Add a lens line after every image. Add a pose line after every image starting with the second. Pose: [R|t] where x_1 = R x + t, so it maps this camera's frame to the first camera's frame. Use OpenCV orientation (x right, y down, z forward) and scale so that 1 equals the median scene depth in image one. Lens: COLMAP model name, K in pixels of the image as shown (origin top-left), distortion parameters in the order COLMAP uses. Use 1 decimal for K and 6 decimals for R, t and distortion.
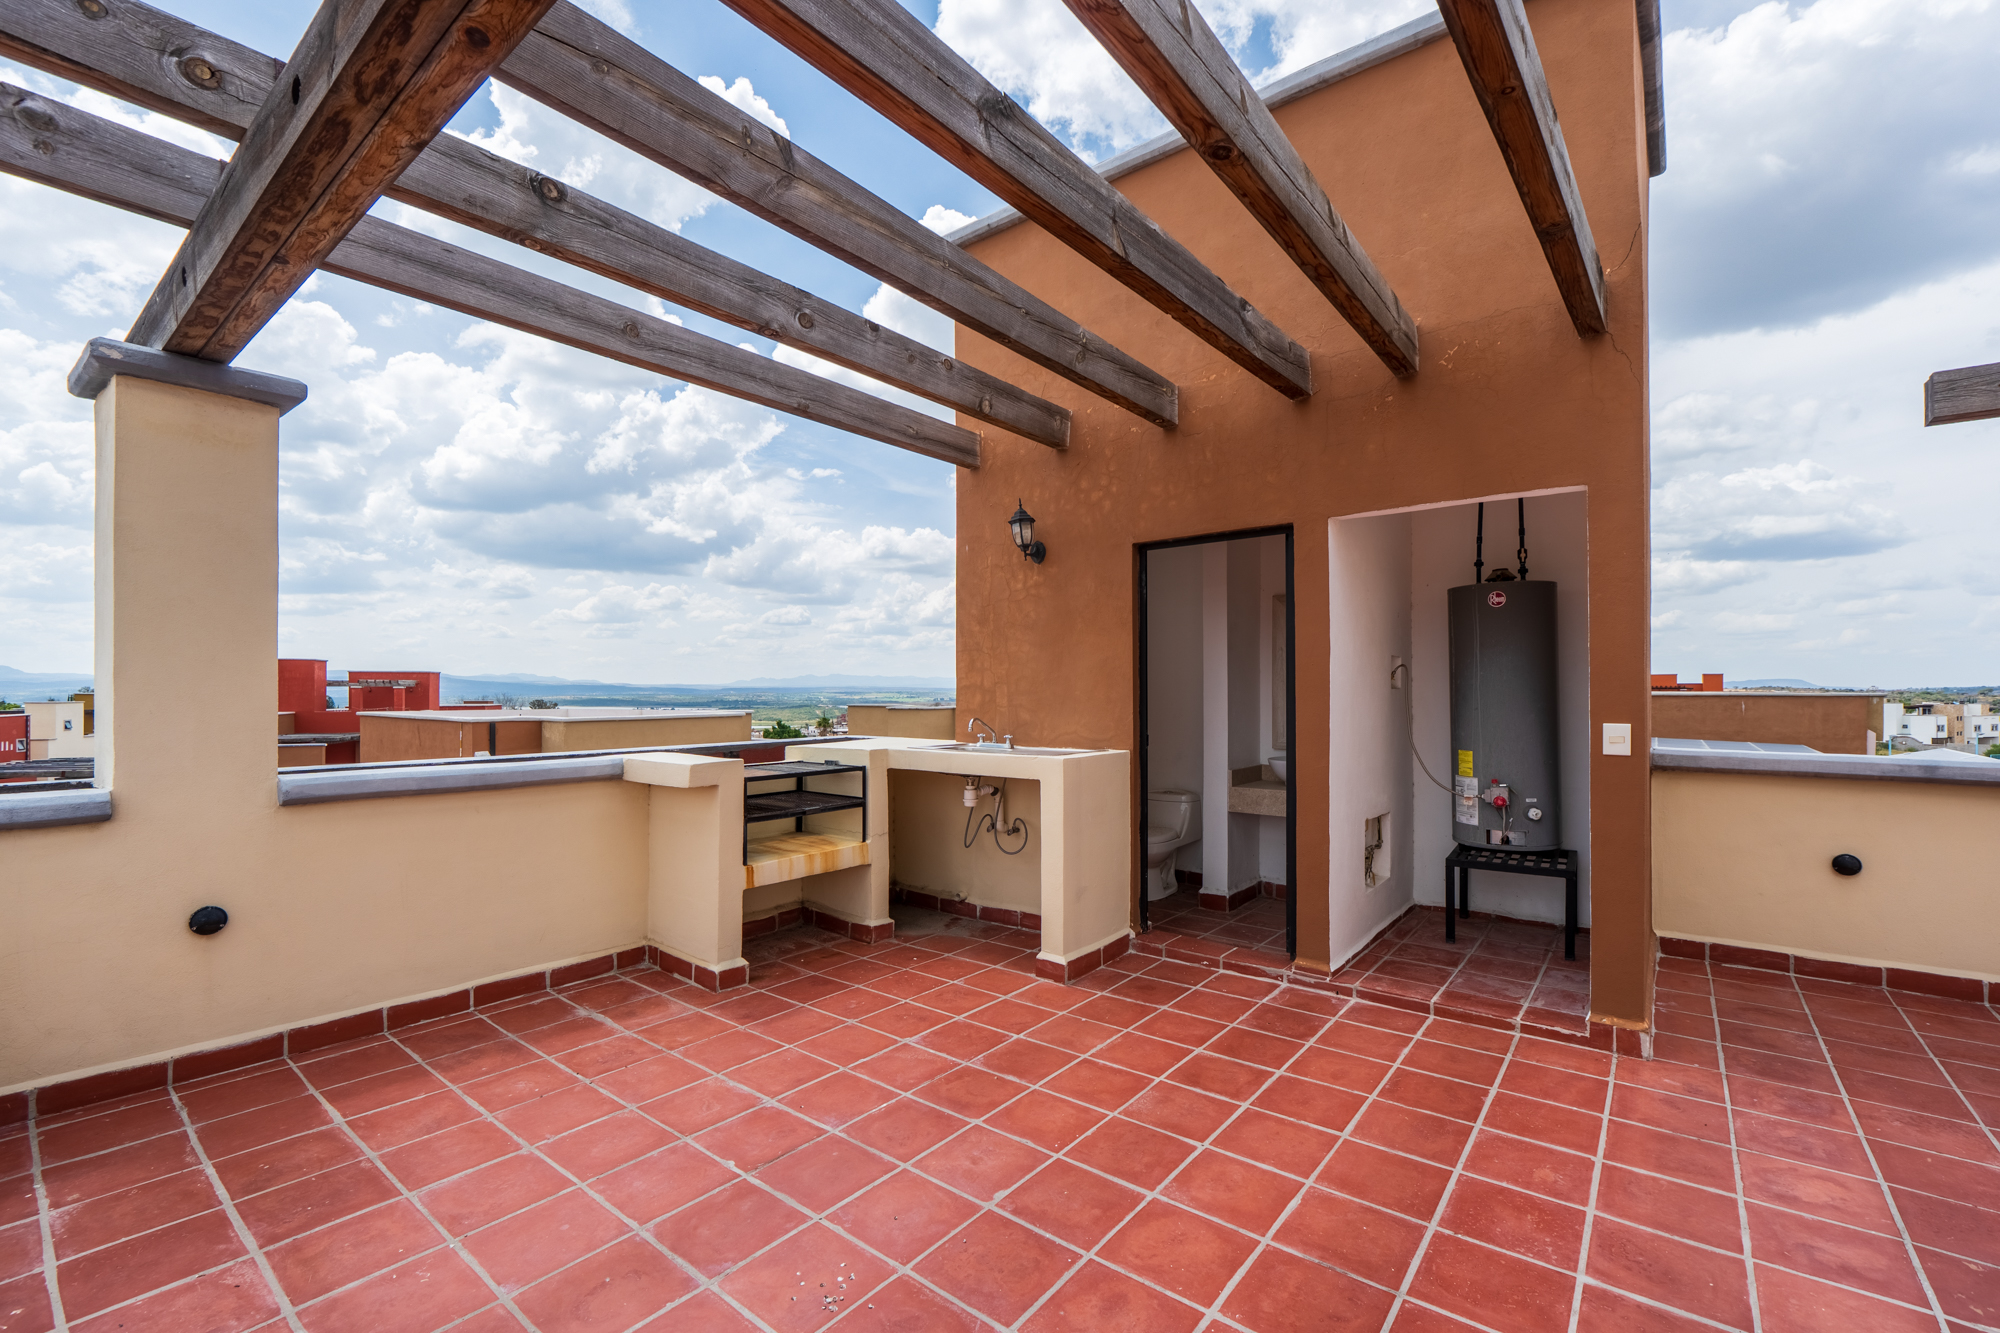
lens RADIAL K [[841.2, 0, 1011.7], [0, 841.2, 676.8], [0, 0, 1]] dist [-0.010827, -0.000107]
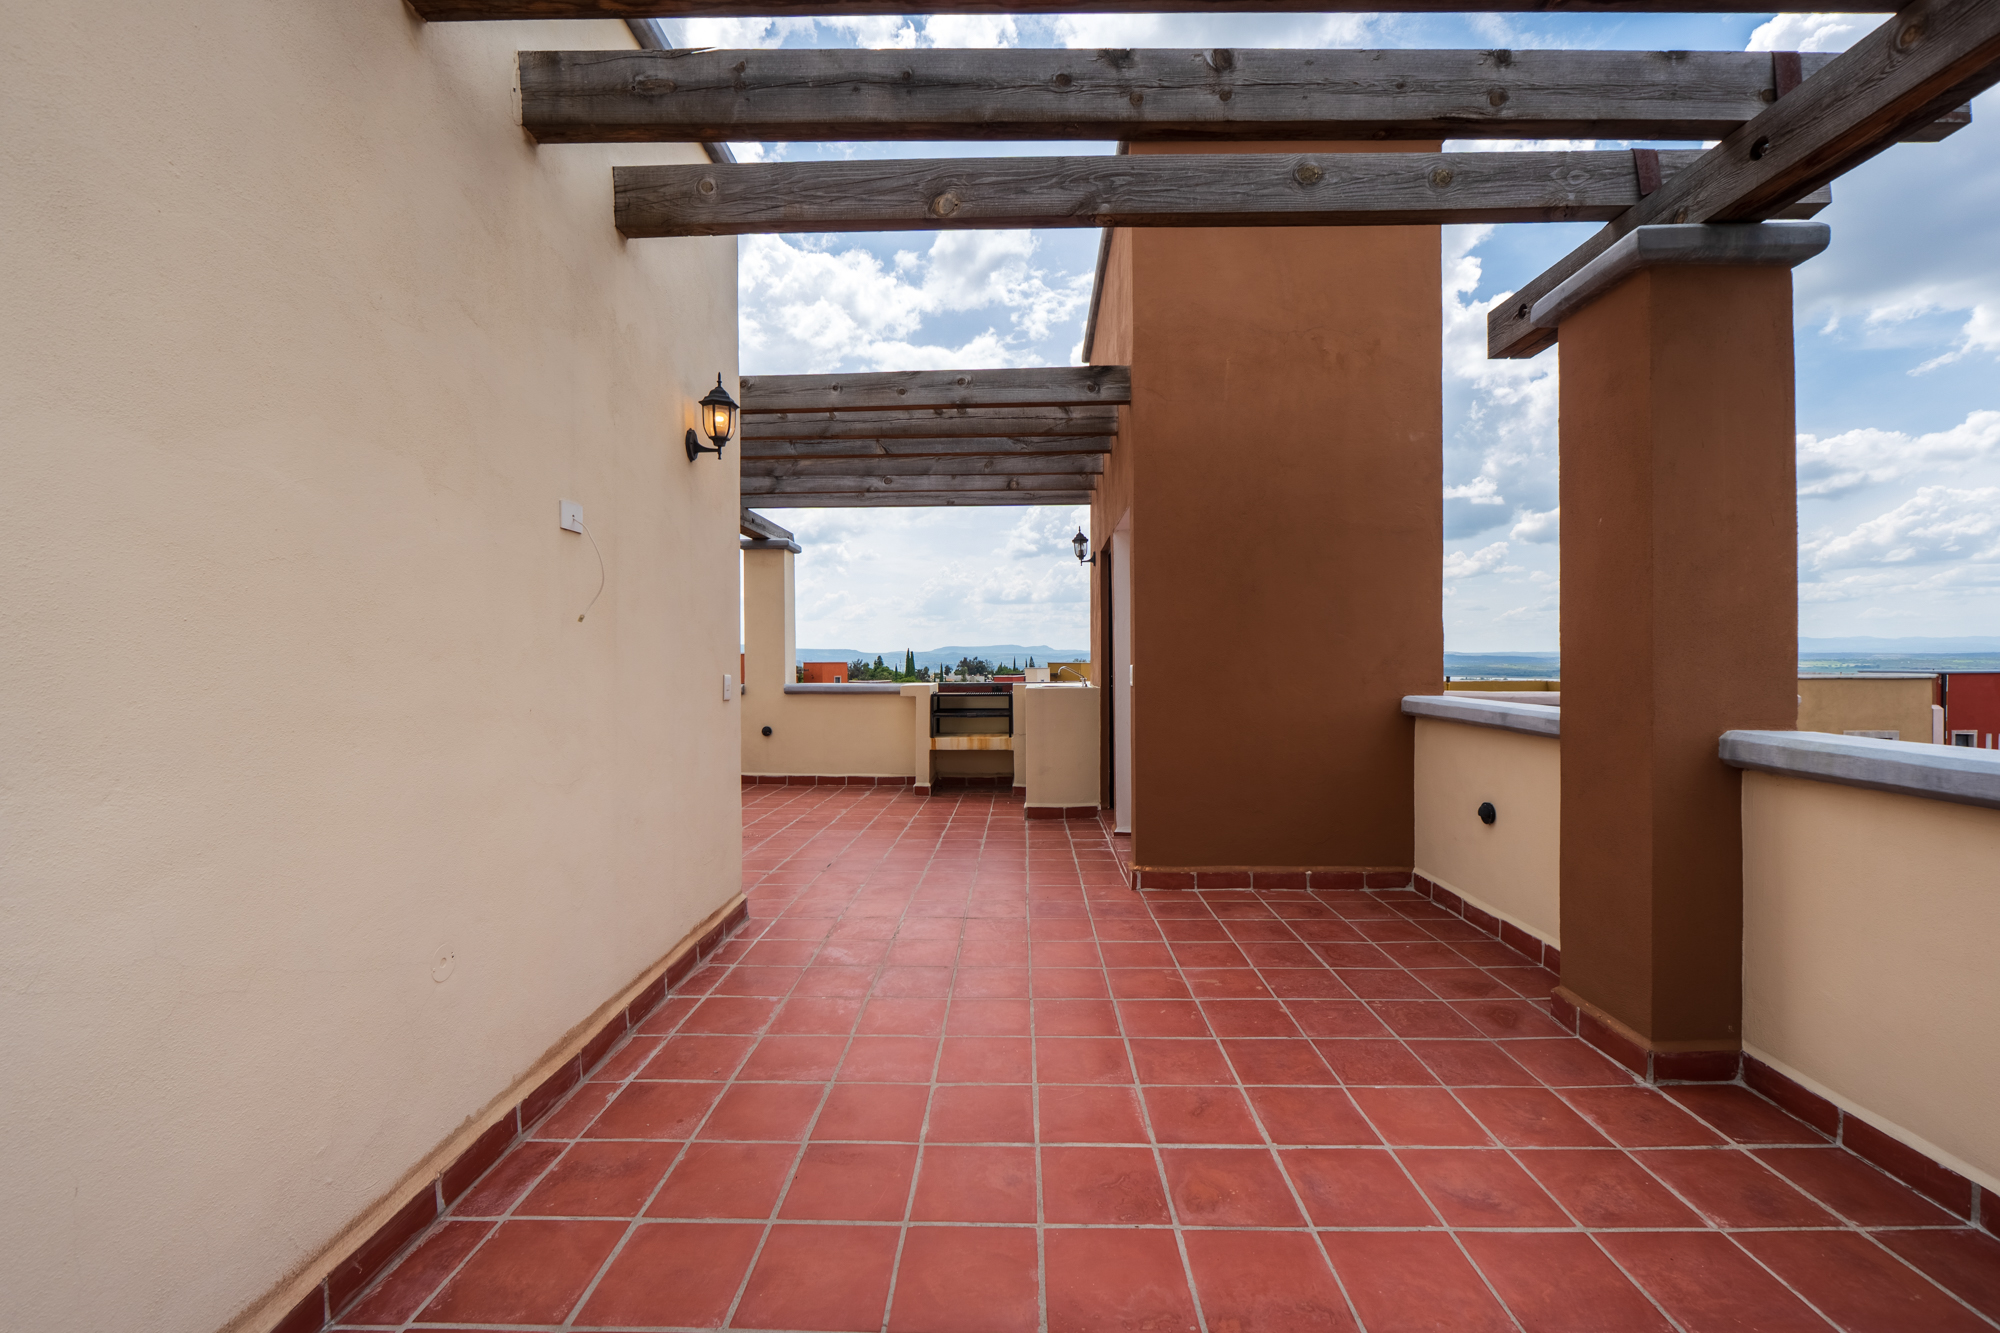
lens RADIAL K [[841.2, 0, 1018.5], [0, 841.2, 668.7], [0, 0, 1]] dist [-0.010827, -0.000107]
pose [[0.606707, 0.004992, -0.794910, 1.405757], [0.016532, 0.999685, 0.018896, 0.023618], [0.794754, -0.024605, 0.606433, -0.051818]]
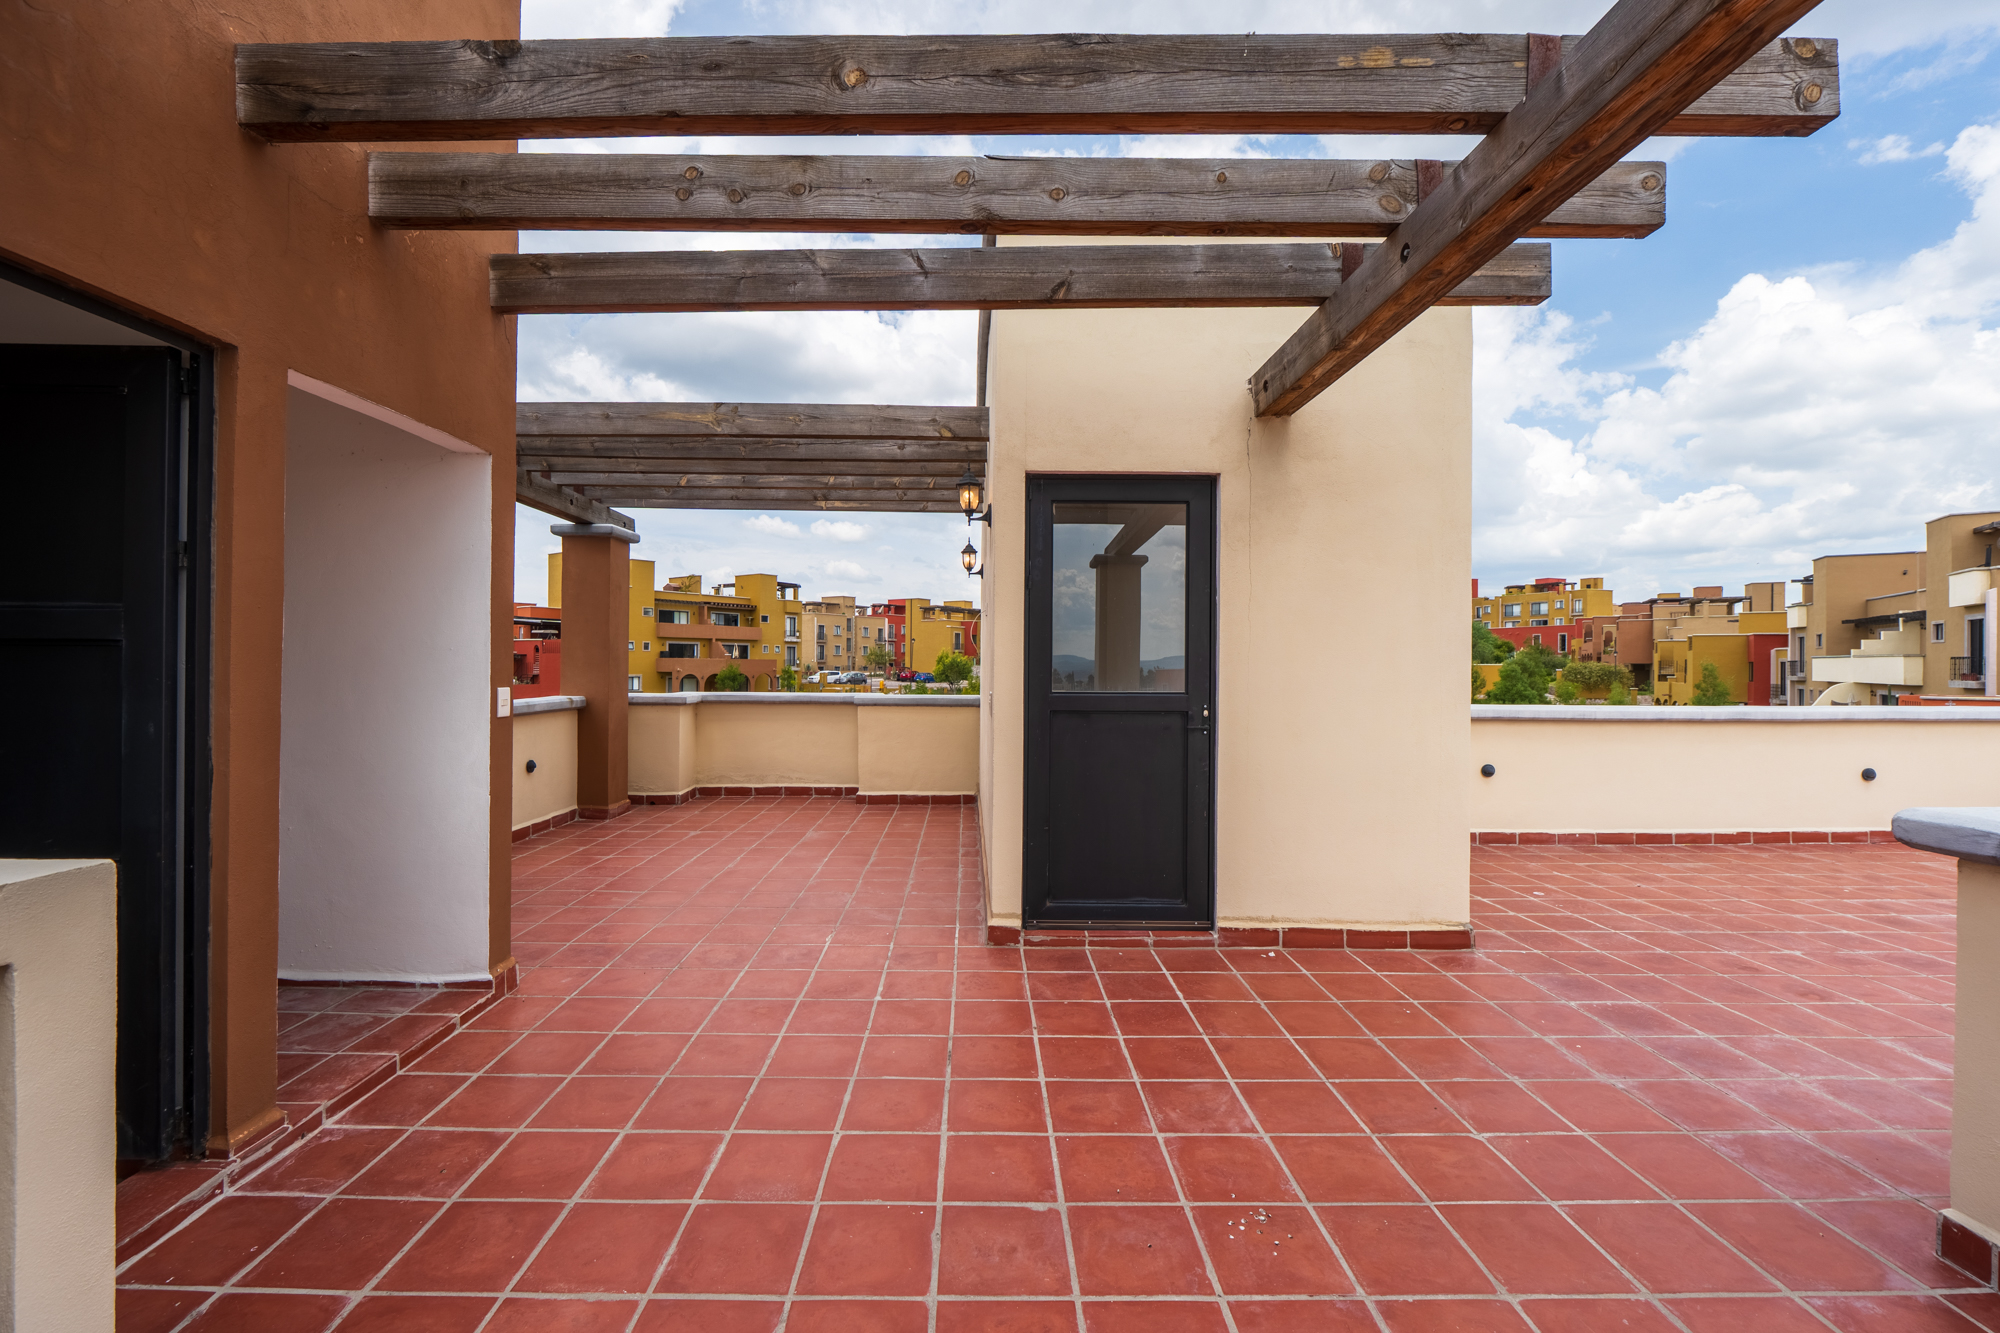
lens RADIAL K [[841.2, 0, 997.4], [0, 841.2, 668.3], [0, 0, 1]] dist [-0.010827, -0.000107]
pose [[-0.636323, -0.006954, 0.771392, -0.394434], [-0.019415, 0.999787, -0.007003, 0.018376], [-0.771179, -0.019433, -0.636322, 0.931812]]
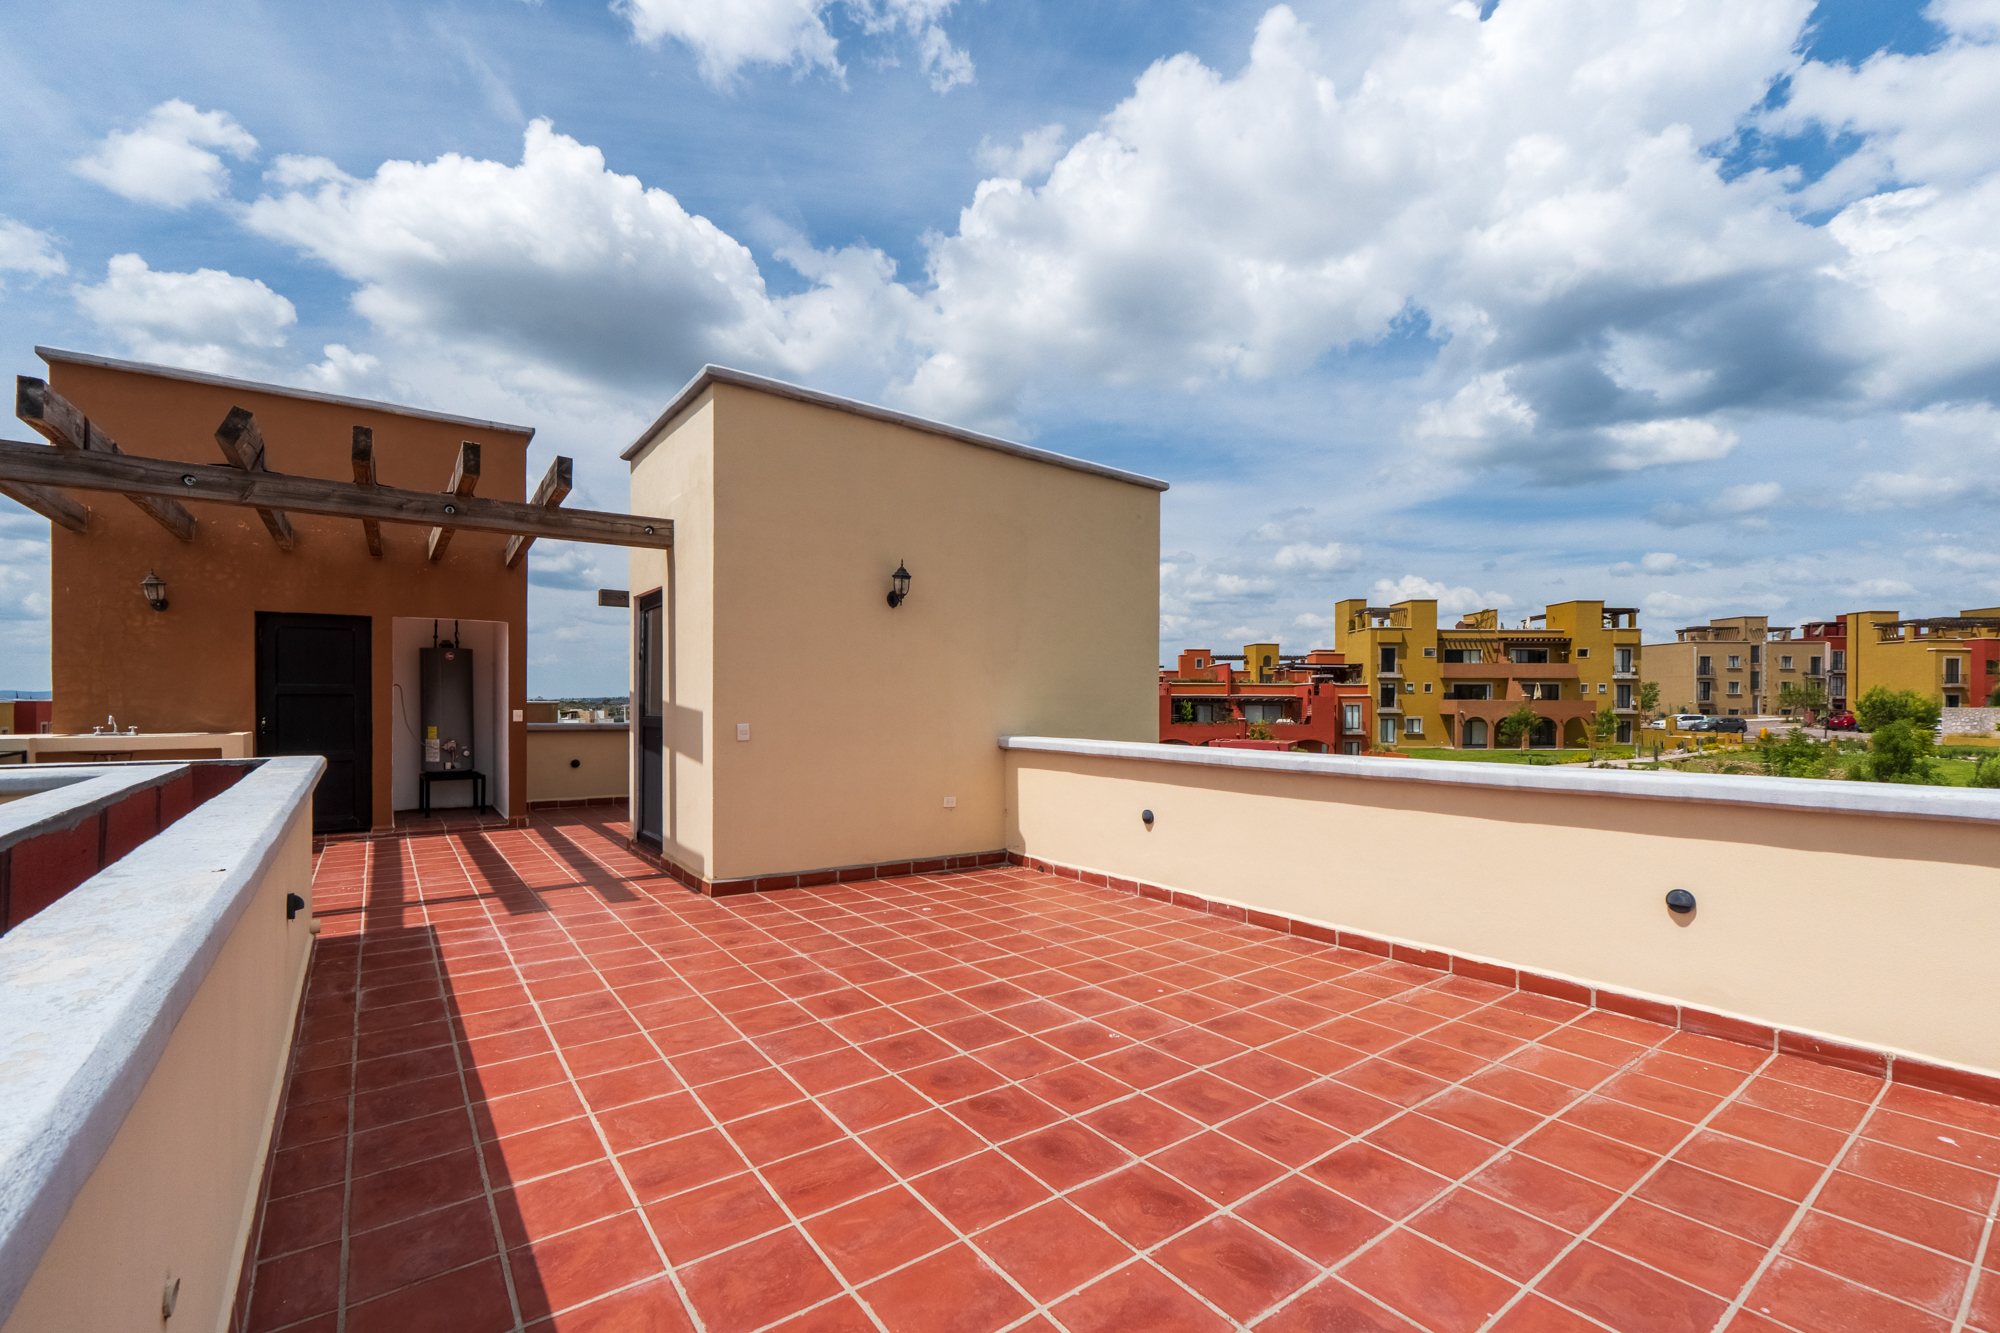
lens RADIAL K [[841.2, 0, 992.4], [0, 841.2, 724.5], [0, 0, 1]] dist [-0.010827, -0.000107]
pose [[0.253882, -0.023018, 0.966961, -1.232926], [-0.019773, 0.999384, 0.028981, -0.007534], [-0.967033, -0.026477, 0.253271, -0.971518]]
